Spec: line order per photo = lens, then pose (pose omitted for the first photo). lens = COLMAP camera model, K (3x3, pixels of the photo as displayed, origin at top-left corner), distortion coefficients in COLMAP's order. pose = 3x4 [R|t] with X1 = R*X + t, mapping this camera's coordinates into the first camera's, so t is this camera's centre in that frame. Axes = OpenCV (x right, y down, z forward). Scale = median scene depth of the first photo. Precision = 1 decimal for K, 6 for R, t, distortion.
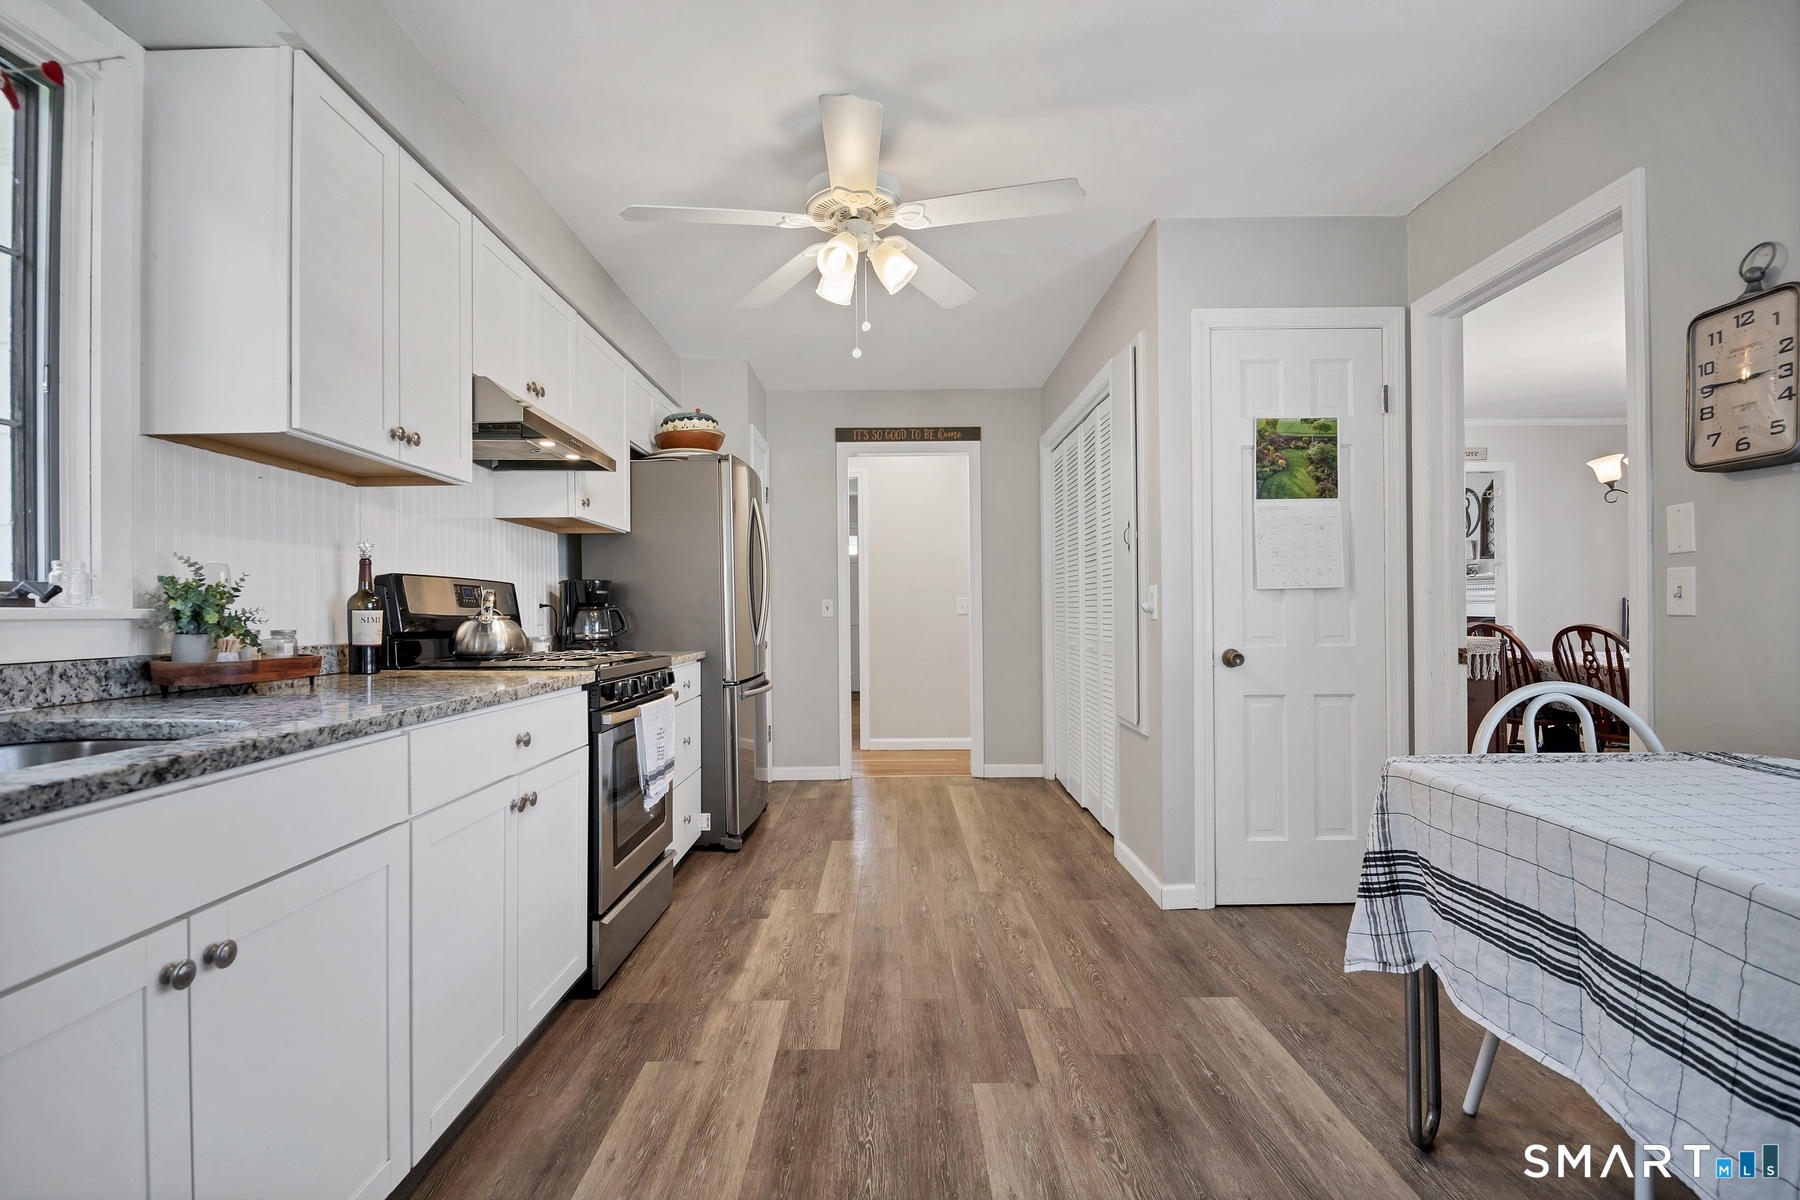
lens RADIAL K [[823.0, 0, 892.5], [0, 823.0, 602.1], [0, 0, 1]] dist [-0.001050, -0.000134]
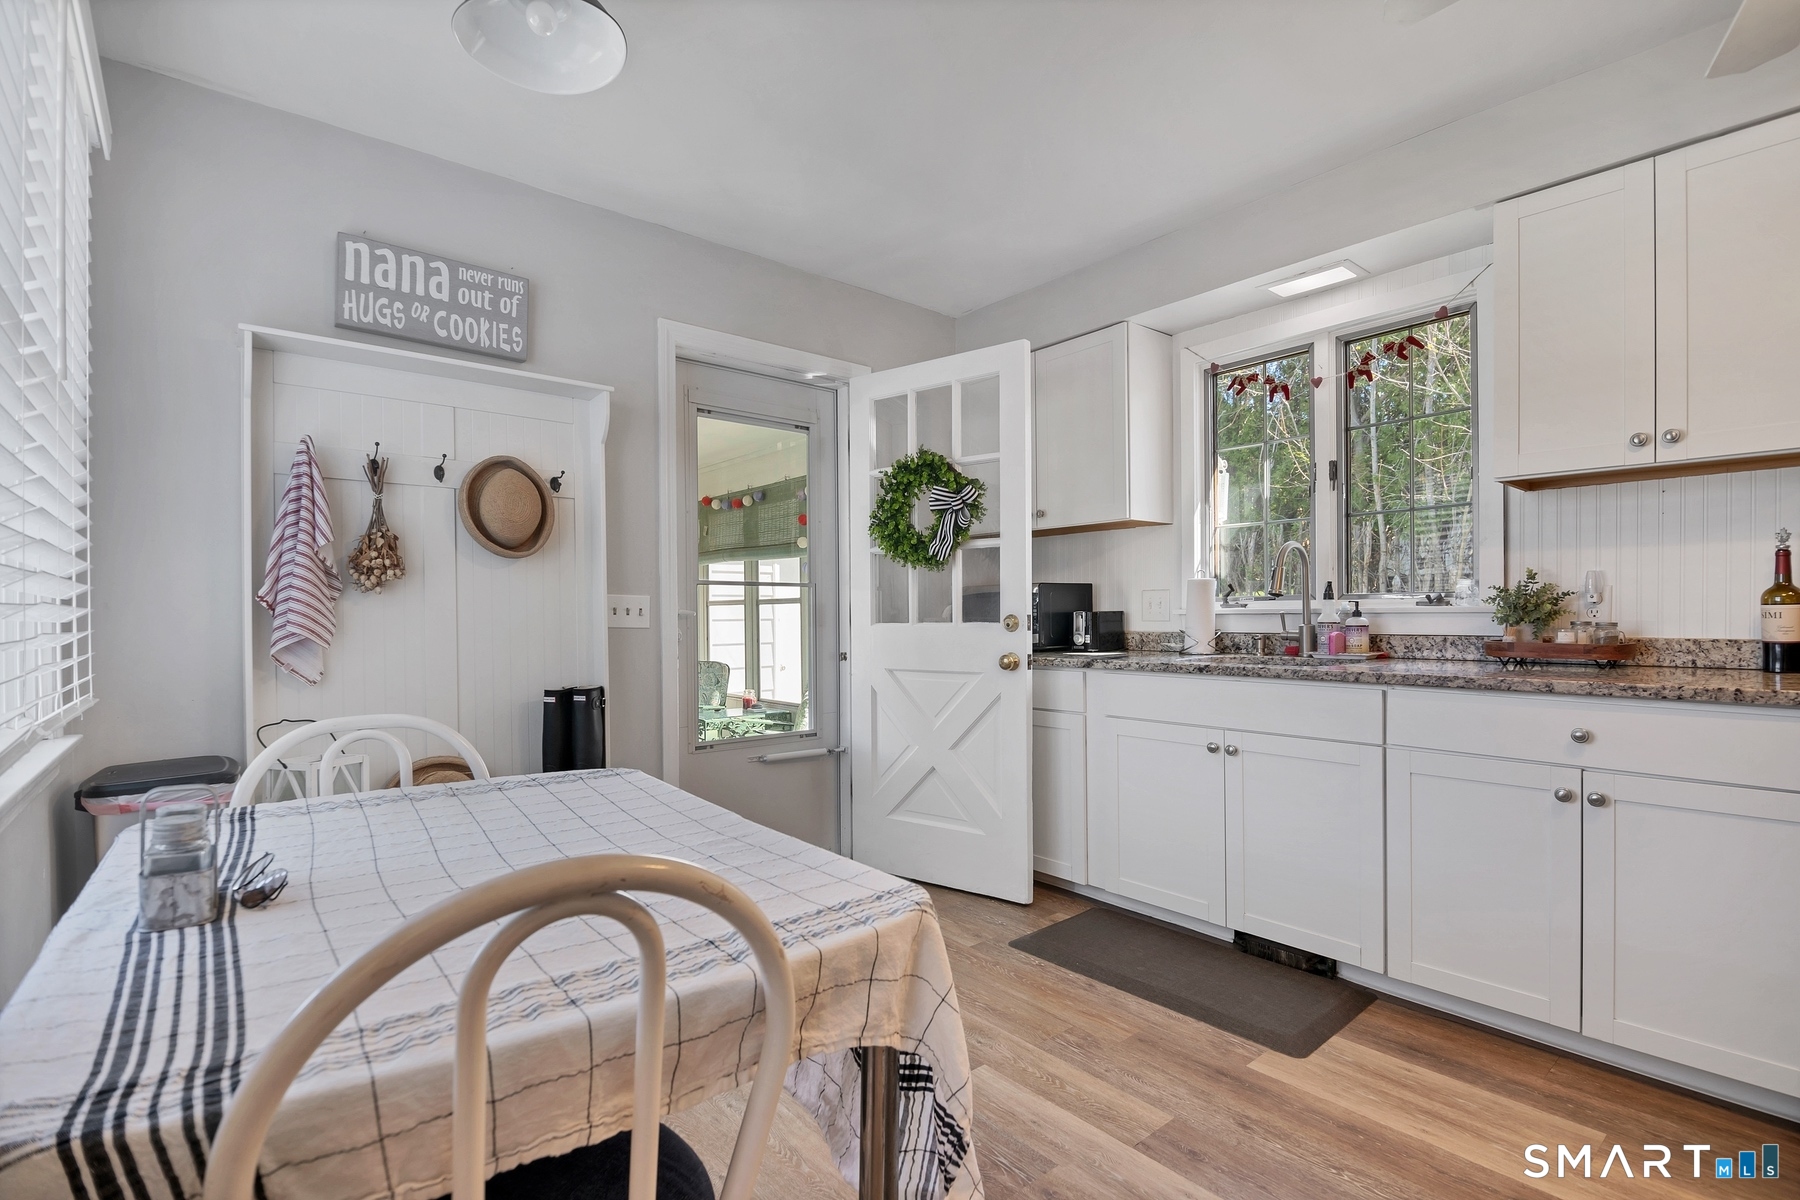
lens RADIAL K [[823.0, 0, 896.2], [0, 823.0, 609.7], [0, 0, 1]] dist [-0.001050, -0.000134]
pose [[-0.760279, 0.010901, -0.649505, 0.989777], [0.019829, 0.999783, -0.006432, 0.002162], [0.649294, -0.017769, -0.760330, 1.434119]]
